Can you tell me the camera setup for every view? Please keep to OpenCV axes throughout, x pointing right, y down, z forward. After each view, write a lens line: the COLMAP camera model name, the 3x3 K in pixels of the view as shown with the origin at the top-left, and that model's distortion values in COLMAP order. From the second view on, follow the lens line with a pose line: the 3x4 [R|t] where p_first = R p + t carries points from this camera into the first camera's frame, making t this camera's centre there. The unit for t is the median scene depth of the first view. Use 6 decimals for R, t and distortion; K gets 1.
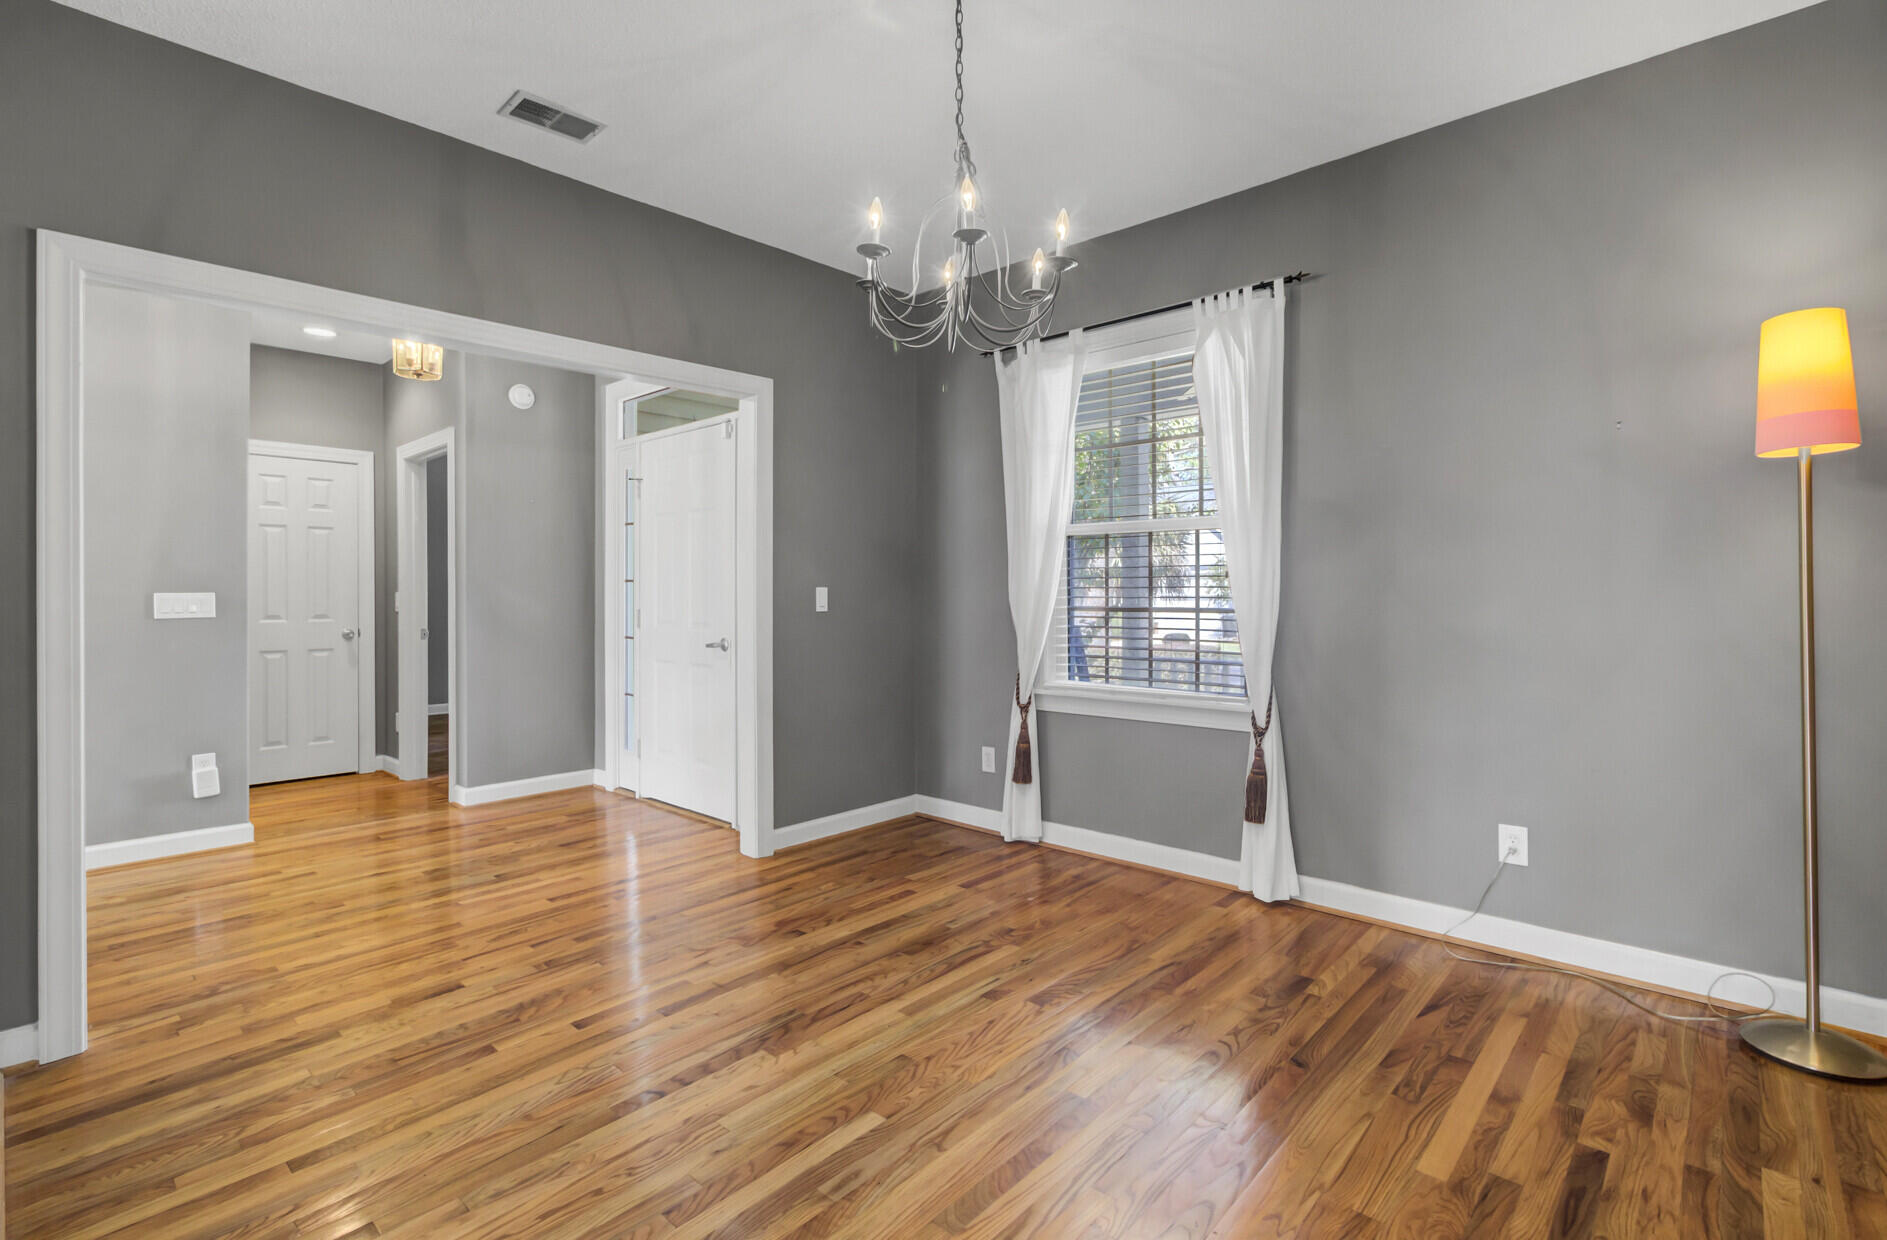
lens RADIAL K [[877.4, 0, 935.0], [0, 877.4, 583.3], [0, 0, 1]] dist [-0.002198, 0.000147]
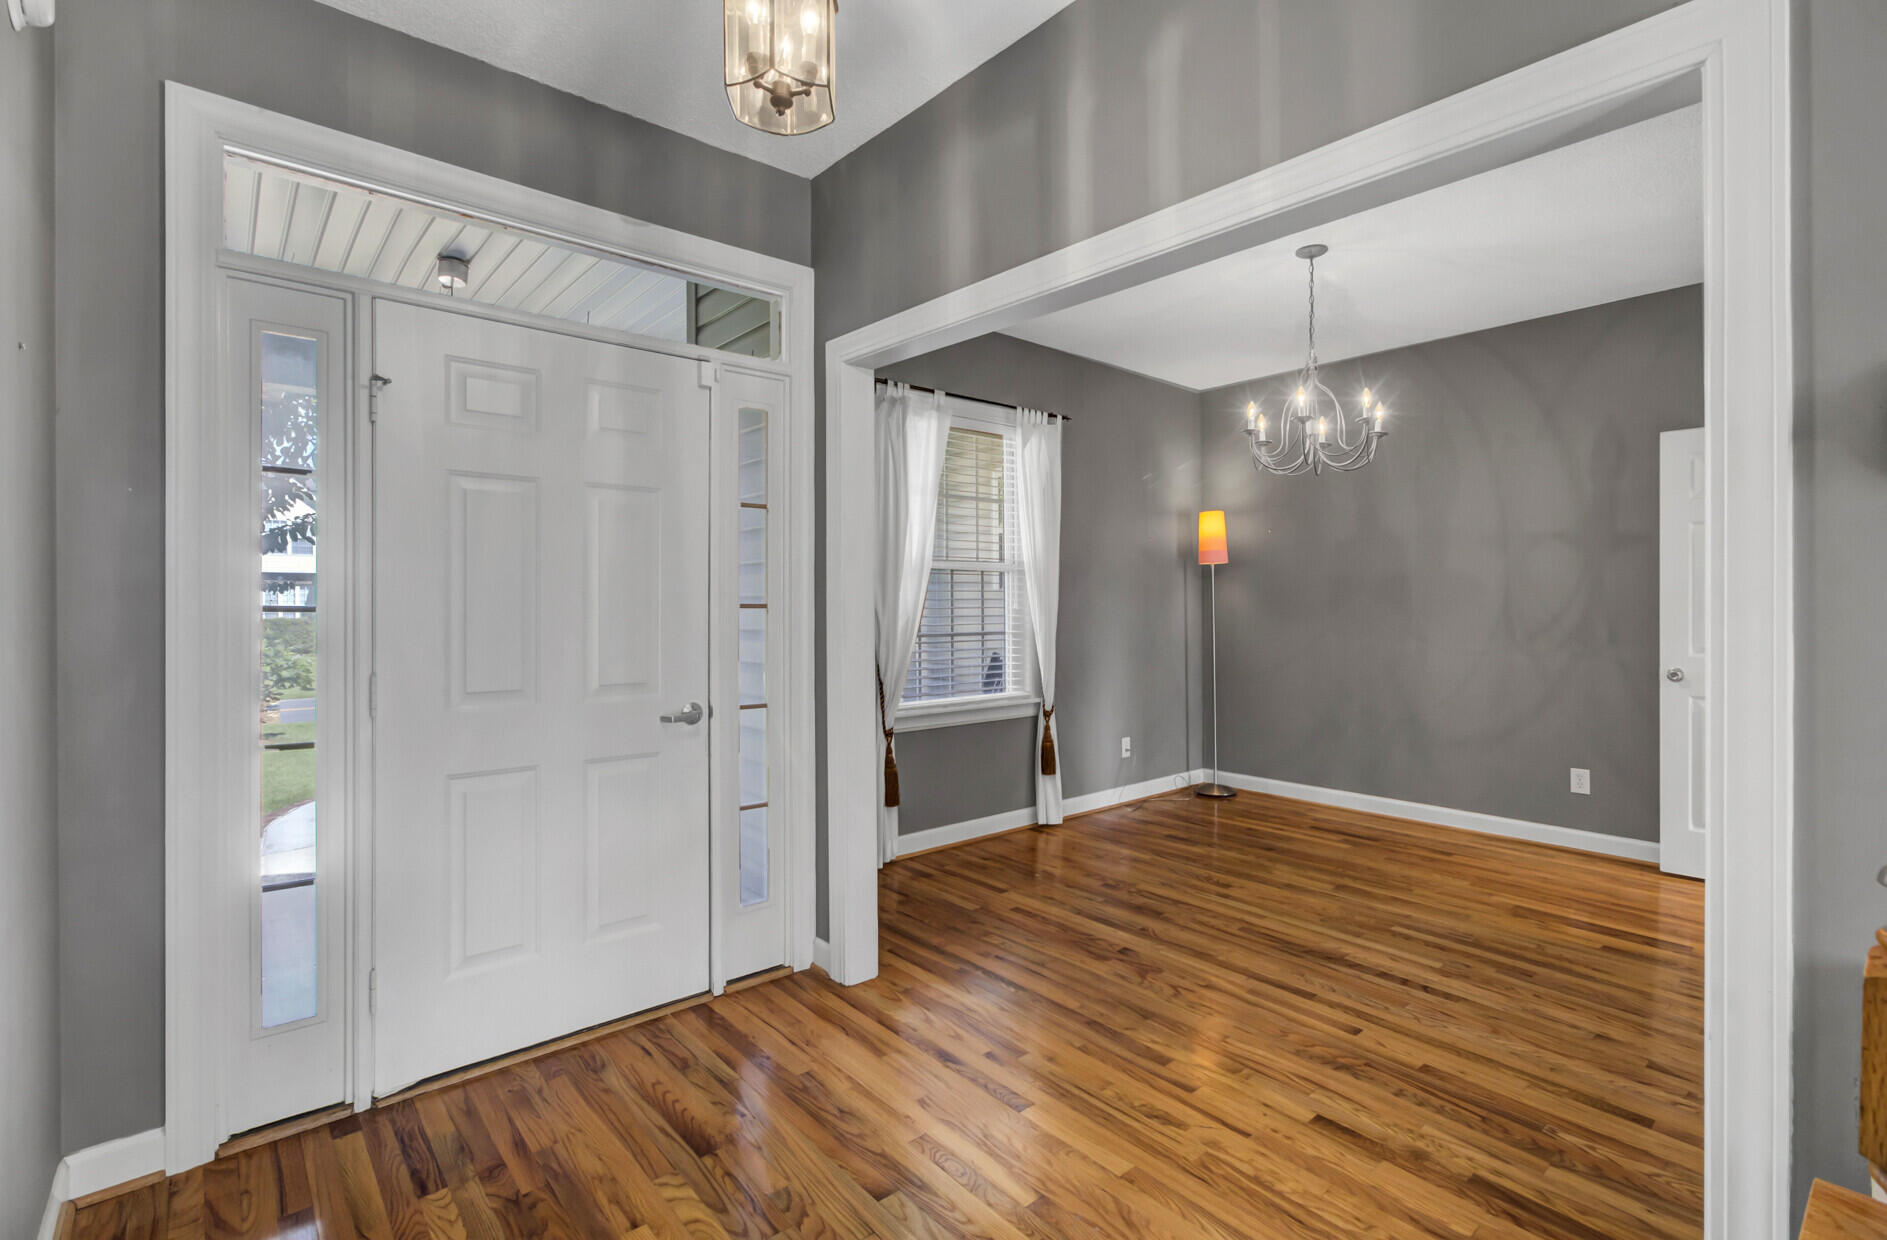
lens RADIAL K [[857.7, 0, 940.0], [0, 857.7, 614.4], [0, 0, 1]] dist [-0.002542, -0.000126]
pose [[0.118808, -0.010846, 0.992858, -1.376719], [-0.008853, 0.999889, 0.011982, -0.019035], [-0.992878, -0.010214, 0.118699, 1.262327]]
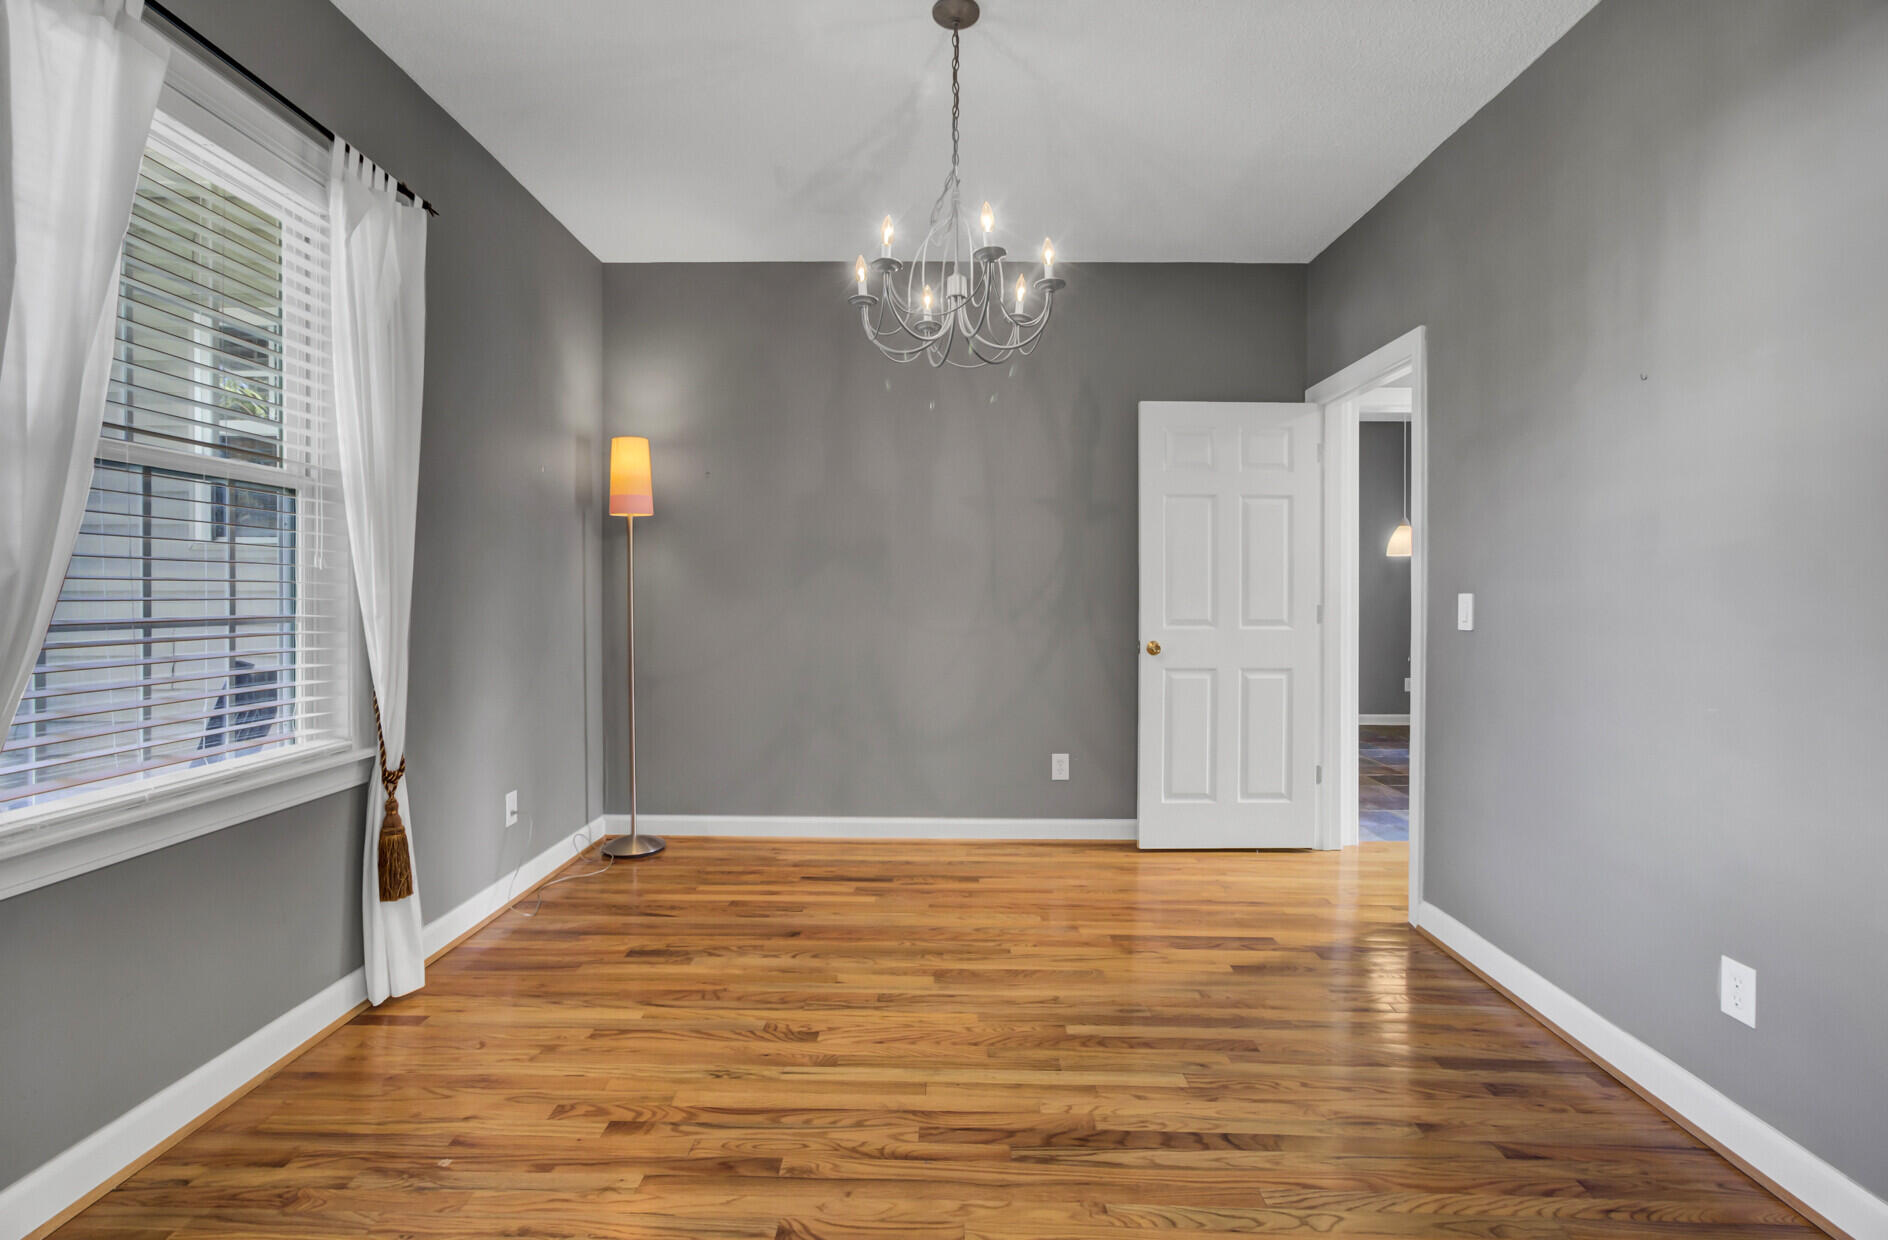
lens RADIAL K [[855.2, 0, 933.4], [0, 855.2, 599.1], [0, 0, 1]] dist [-0.005643, 0.000485]
pose [[-0.667908, -0.002411, 0.744240, -0.603136], [-0.010377, 0.999928, -0.006073, 0.020138], [-0.744171, -0.011779, -0.667885, 1.432367]]
